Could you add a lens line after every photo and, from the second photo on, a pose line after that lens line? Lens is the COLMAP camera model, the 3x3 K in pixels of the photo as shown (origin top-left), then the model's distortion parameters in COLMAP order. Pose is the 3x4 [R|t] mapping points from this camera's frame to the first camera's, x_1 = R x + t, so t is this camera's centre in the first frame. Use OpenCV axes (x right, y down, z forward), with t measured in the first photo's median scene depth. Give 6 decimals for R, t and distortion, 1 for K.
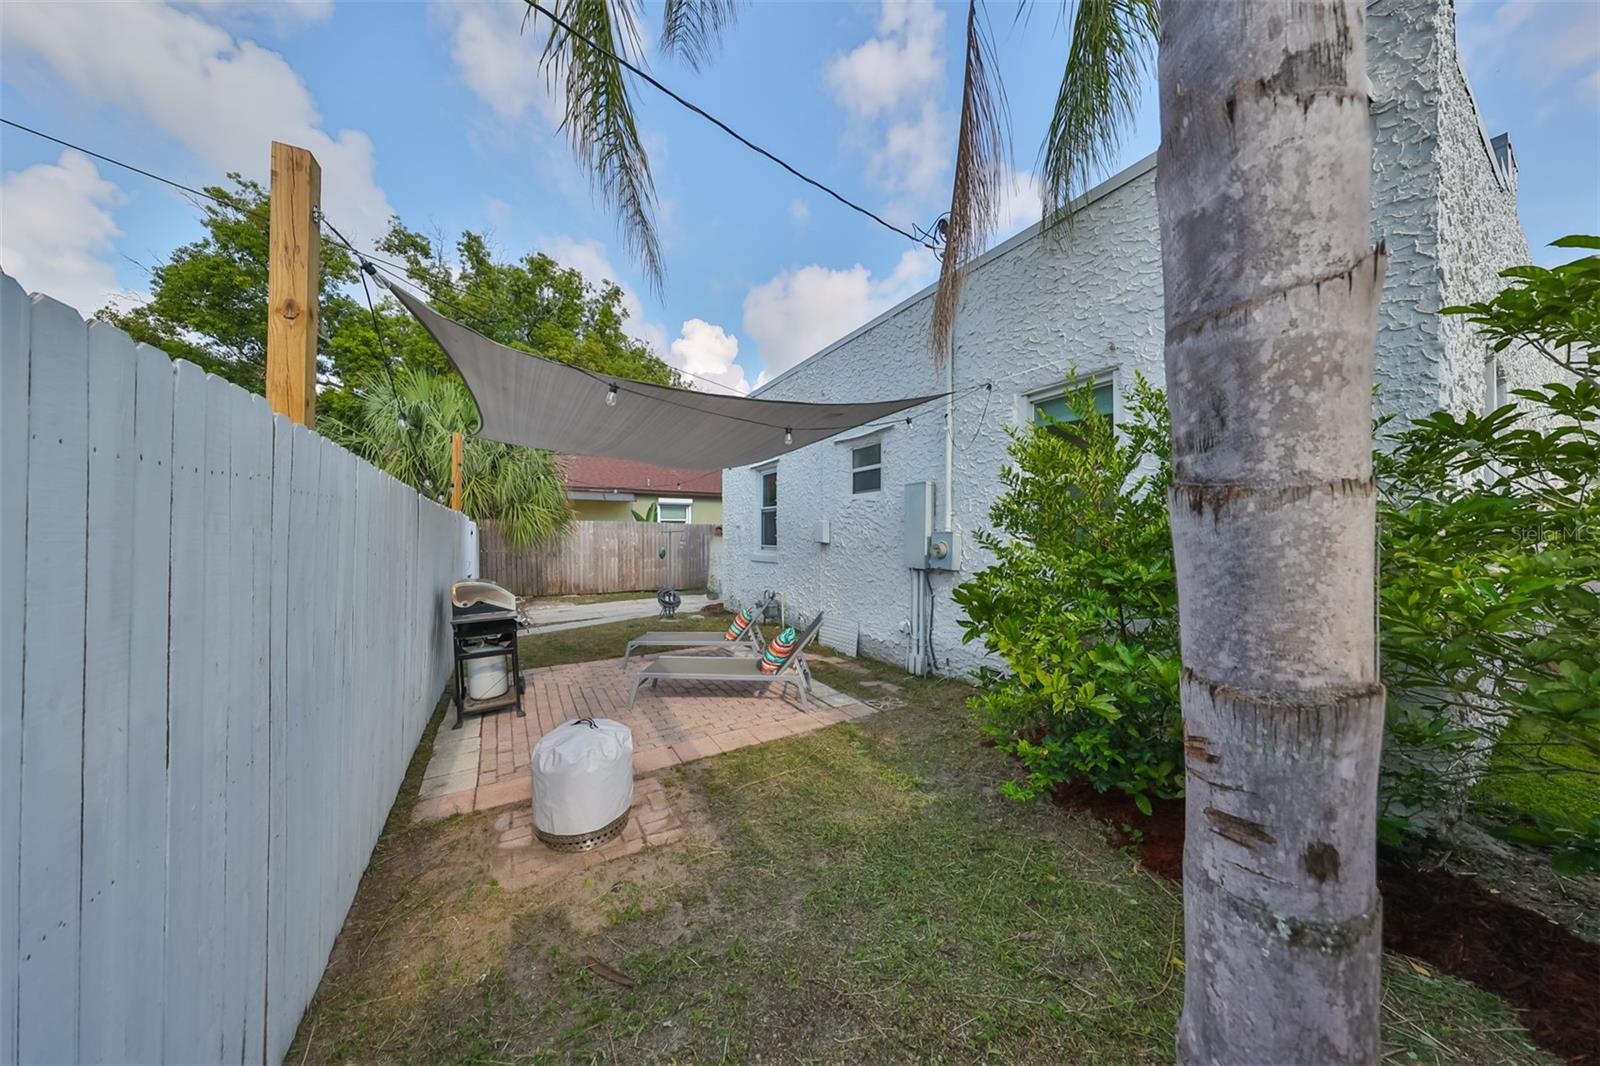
lens RADIAL K [[499.2, 0, 794.6], [0, 499.2, 531.2], [0, 0, 1]] dist [-0.000650, 0.000051]
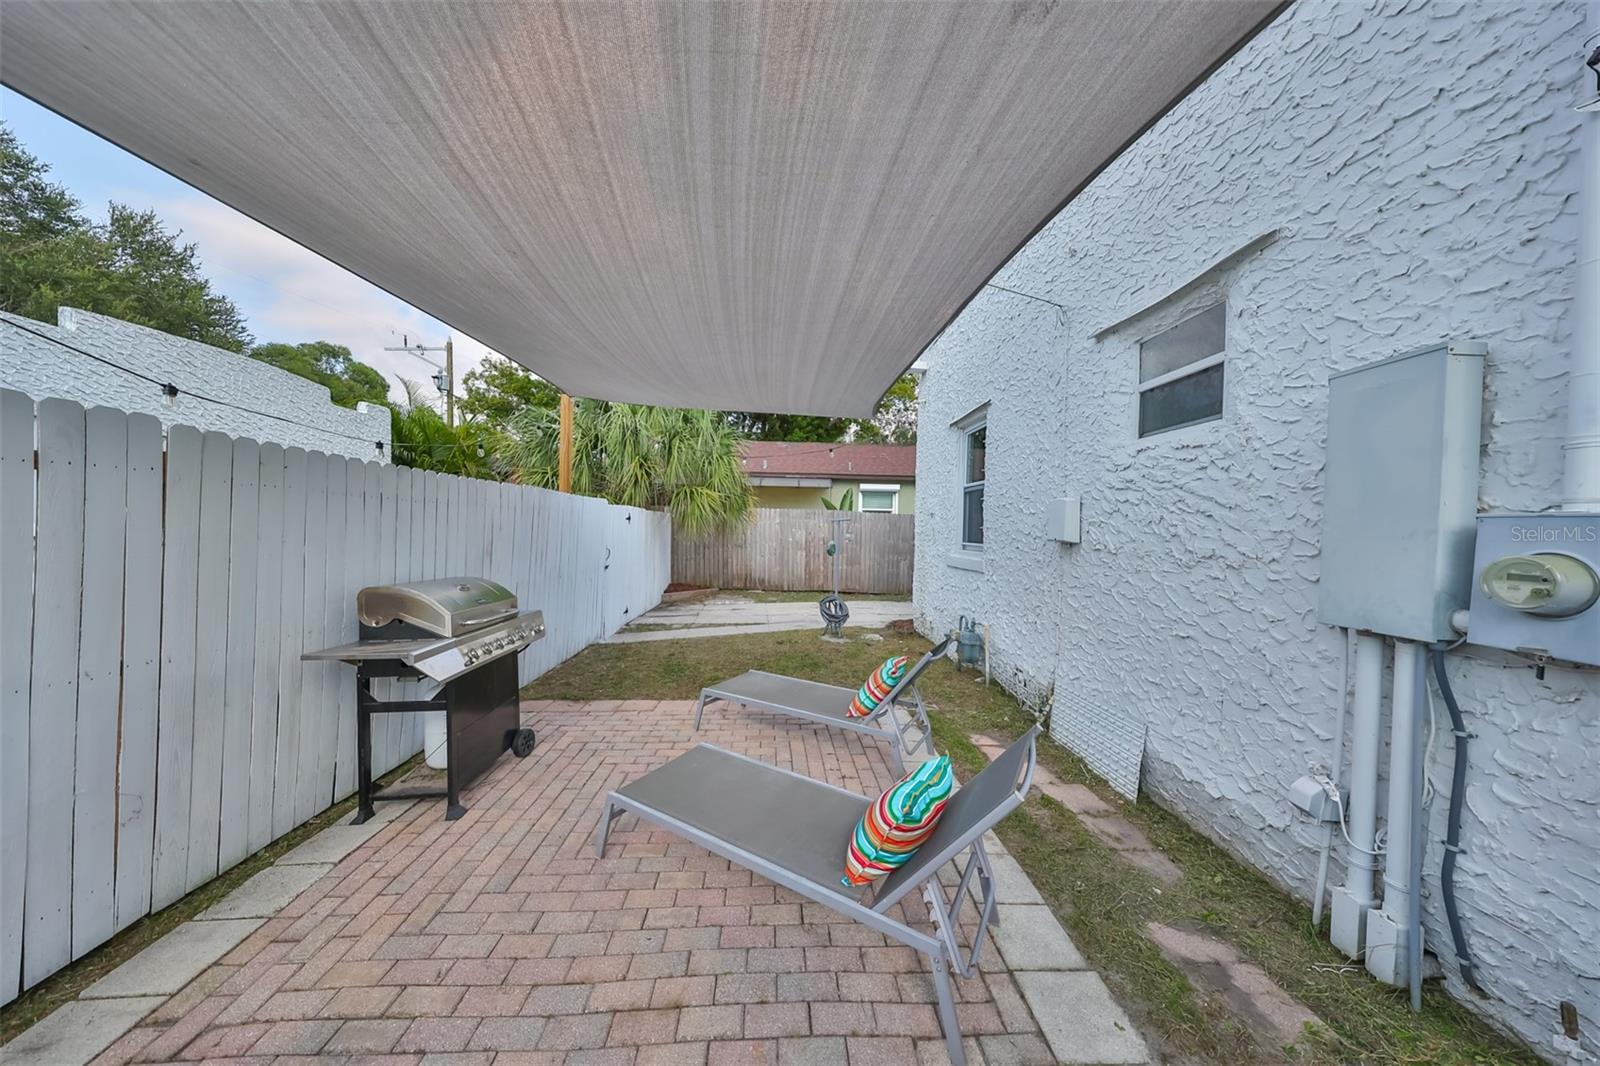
lens RADIAL K [[499.2, 0, 794.6], [0, 499.2, 531.2], [0, 0, 1]] dist [-0.000650, 0.000051]
pose [[0.891292, 0.023997, -0.452794, 0.037058], [-0.018997, 0.999698, 0.015587, 0.008509], [0.453032, -0.005290, 0.891479, 0.367800]]
